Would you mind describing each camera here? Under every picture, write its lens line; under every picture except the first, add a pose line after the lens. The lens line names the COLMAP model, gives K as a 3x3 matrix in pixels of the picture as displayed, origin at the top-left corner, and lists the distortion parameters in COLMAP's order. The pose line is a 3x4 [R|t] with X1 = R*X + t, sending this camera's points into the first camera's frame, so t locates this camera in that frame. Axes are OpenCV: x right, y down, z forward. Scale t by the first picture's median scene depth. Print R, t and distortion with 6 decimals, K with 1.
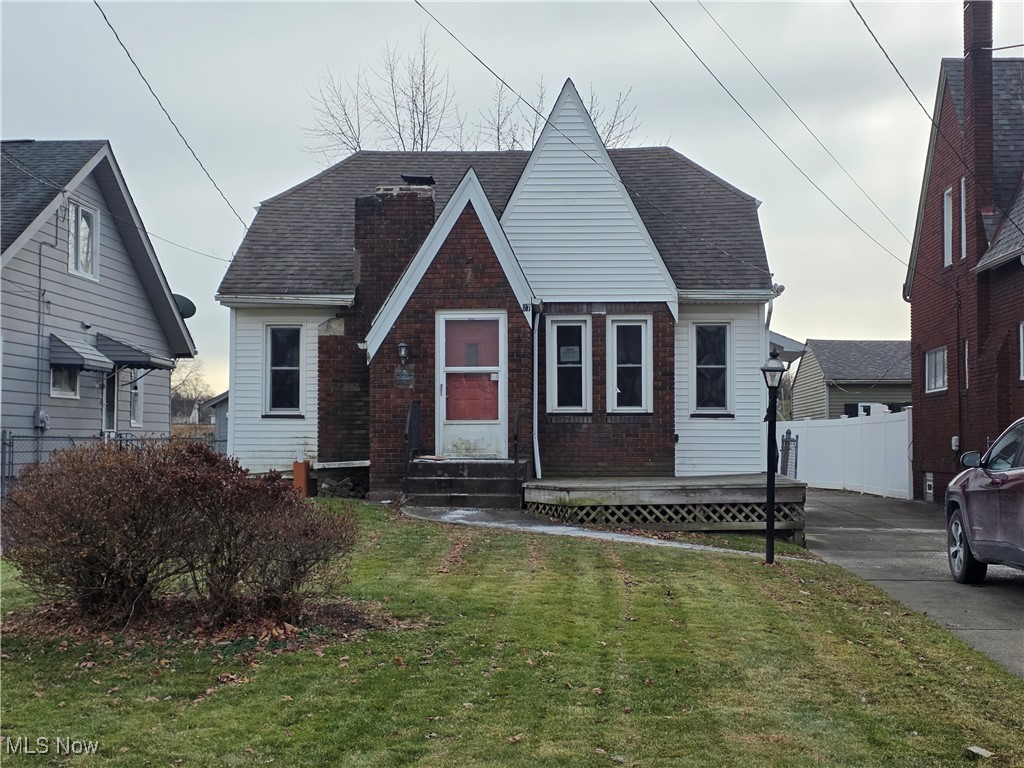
lens RADIAL K [[1396.0, 0, 512.4], [0, 1396.0, 384.8], [0, 0, 1]] dist [0.040096, 0.000000]
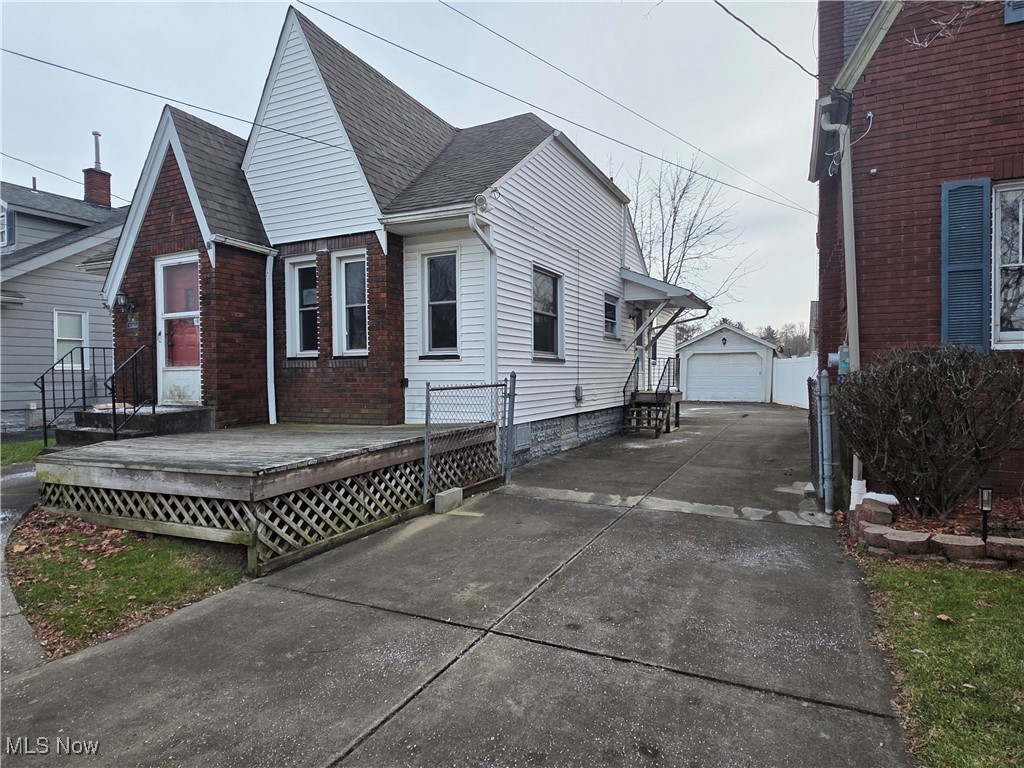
lens RADIAL K [[616.4, 0, 511.5], [0, 616.4, 382.4], [0, 0, 1]] dist [-0.000429, 0.000020]
pose [[0.925362, -0.000748, -0.379085, 0.340729], [0.025367, 0.997879, 0.059954, 0.015889], [0.378236, -0.065095, 0.923418, 0.663233]]
